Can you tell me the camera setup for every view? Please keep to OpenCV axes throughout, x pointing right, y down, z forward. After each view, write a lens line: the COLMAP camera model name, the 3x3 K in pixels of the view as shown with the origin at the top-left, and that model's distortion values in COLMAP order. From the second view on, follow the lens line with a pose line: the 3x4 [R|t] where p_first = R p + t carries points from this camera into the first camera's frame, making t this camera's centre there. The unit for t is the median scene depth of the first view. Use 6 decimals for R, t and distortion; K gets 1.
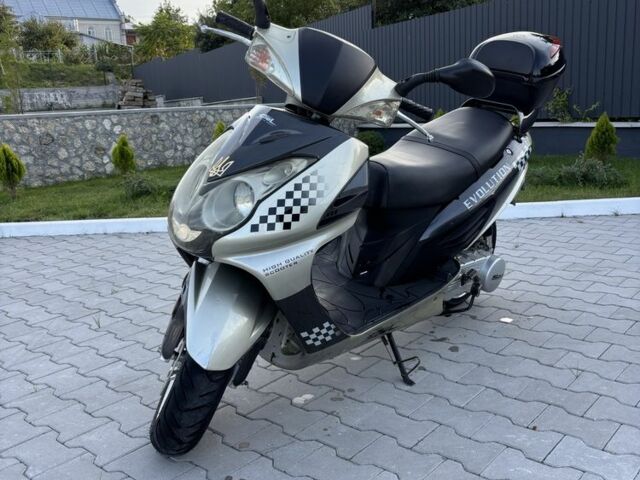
lens RADIAL K [[670.6, 0, 314.5], [0, 670.6, 241.7], [0, 0, 1]] dist [0.001933, 0.000000]
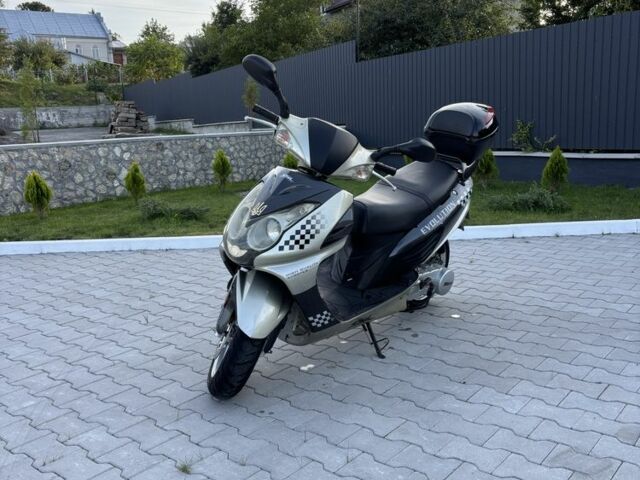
lens RADIAL K [[670.6, 0, 320.8], [0, 670.6, 236.6], [0, 0, 1]] dist [0.001933, 0.000000]
pose [[0.999435, 0.003487, 0.033440, -0.031012], [-0.002413, 0.999482, -0.032089, 0.001498], [-0.033534, 0.031990, 0.998925, -0.363911]]
